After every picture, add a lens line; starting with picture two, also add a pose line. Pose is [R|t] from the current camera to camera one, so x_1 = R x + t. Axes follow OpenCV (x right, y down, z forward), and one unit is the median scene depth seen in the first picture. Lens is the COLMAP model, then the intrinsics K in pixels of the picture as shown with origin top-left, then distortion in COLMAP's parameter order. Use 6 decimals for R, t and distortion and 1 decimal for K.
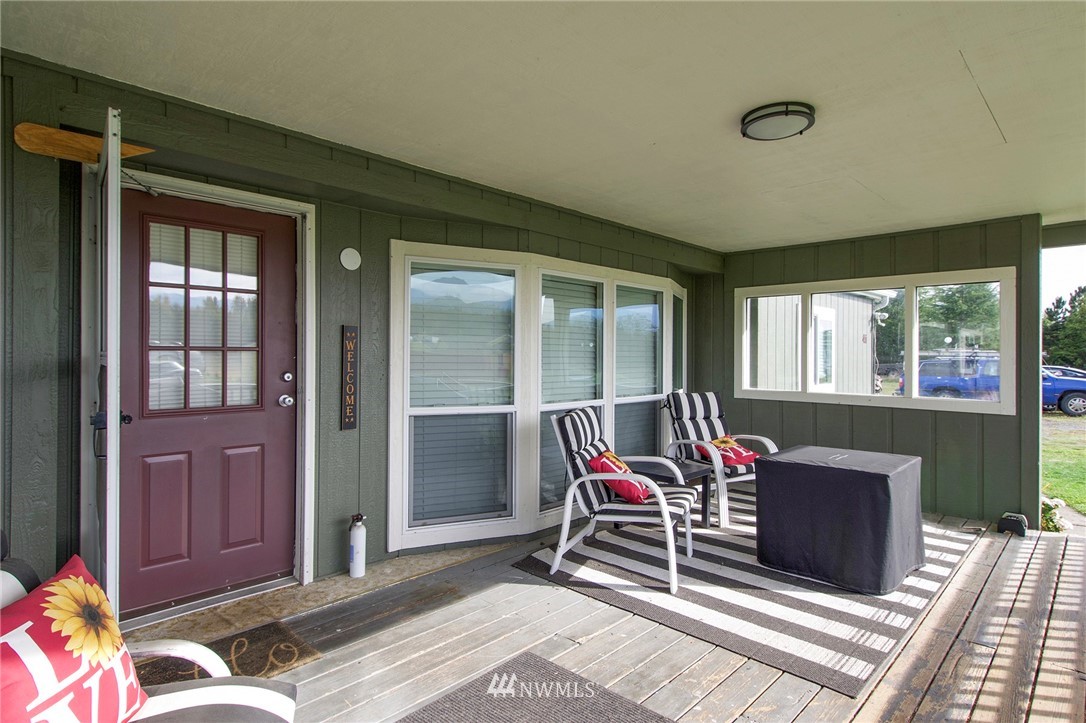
lens RADIAL K [[580.5, 0, 543.0], [0, 580.5, 361.5], [0, 0, 1]] dist [-0.000030, 0.000407]
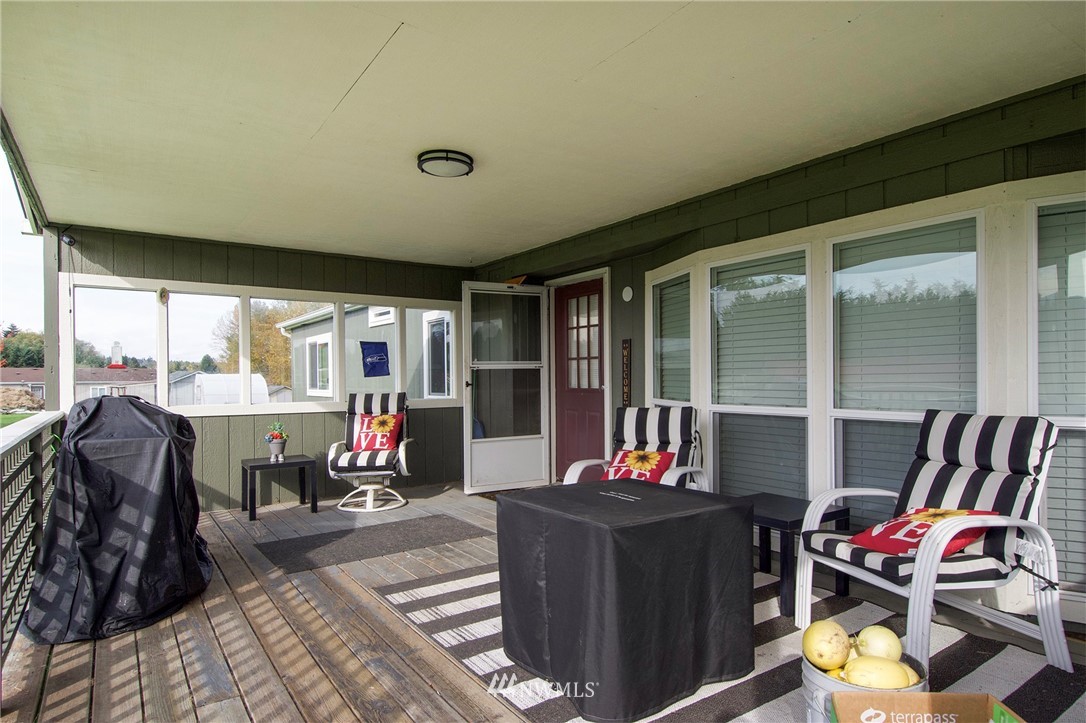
lens RADIAL K [[574.5, 0, 517.3], [0, 574.5, 362.5], [0, 0, 1]] dist [0.001573, -0.000004]
pose [[-0.208189, -0.025412, -0.977758, 1.345682], [0.006552, 0.999604, -0.027374, 0.043390], [0.978067, -0.012105, -0.207940, 1.189838]]
